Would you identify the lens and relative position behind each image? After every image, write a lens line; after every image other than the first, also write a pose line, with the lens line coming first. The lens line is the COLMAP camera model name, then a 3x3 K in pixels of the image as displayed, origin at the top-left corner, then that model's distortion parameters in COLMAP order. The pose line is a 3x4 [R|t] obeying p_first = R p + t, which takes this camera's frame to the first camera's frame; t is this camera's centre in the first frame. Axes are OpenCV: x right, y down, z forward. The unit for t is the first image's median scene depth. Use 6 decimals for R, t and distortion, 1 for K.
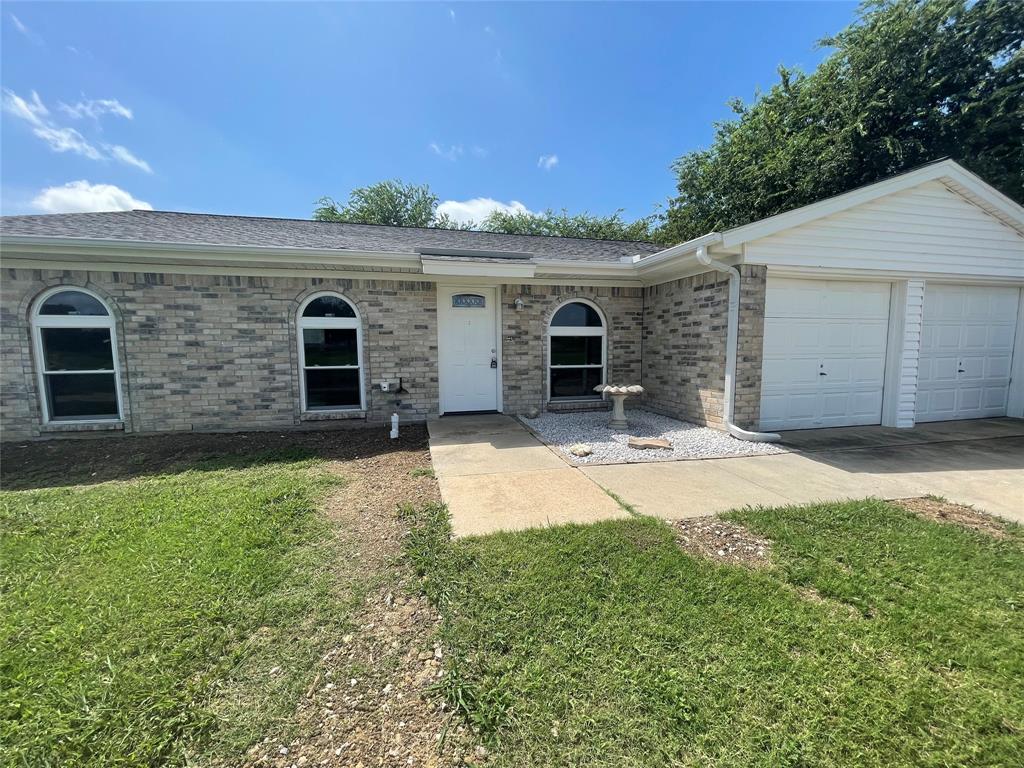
lens RADIAL K [[416.1, 0, 512.0], [0, 416.1, 384.0], [0, 0, 1]] dist [-0.003412, -0.000368]
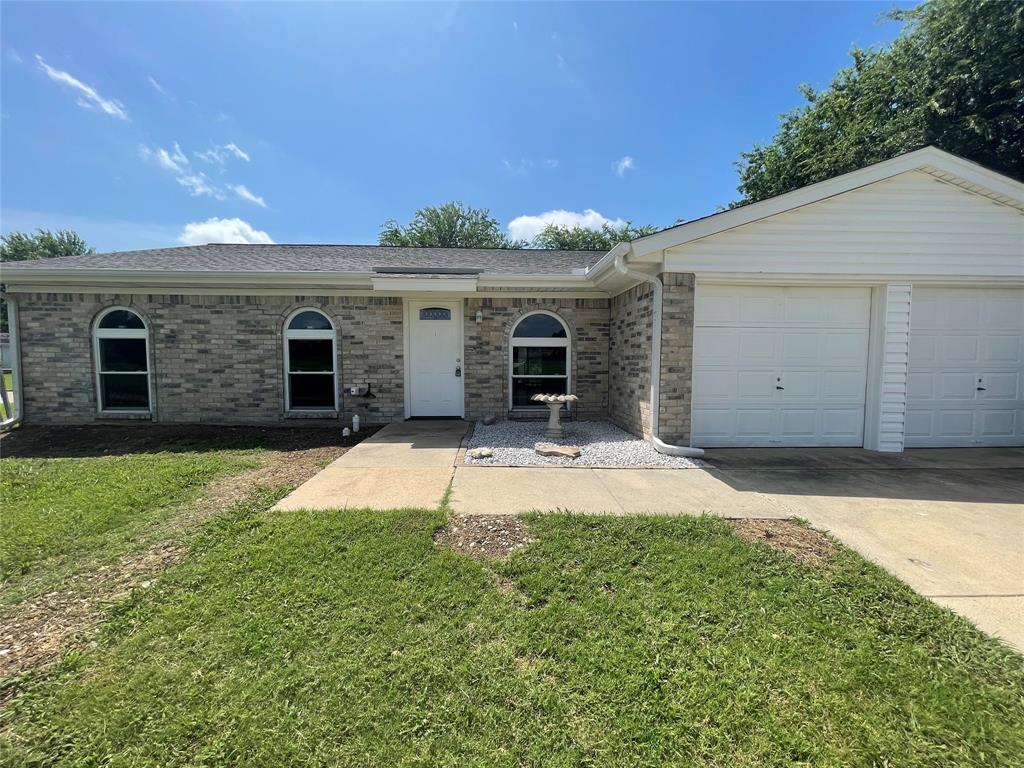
lens RADIAL K [[414.3, 0, 506.6], [0, 414.3, 389.9], [0, 0, 1]] dist [-0.001004, -0.000534]
pose [[0.980310, 0.023650, -0.196043, 0.340198], [-0.026755, 0.999555, -0.013204, 0.008246], [0.195643, 0.018189, 0.980506, -0.018057]]
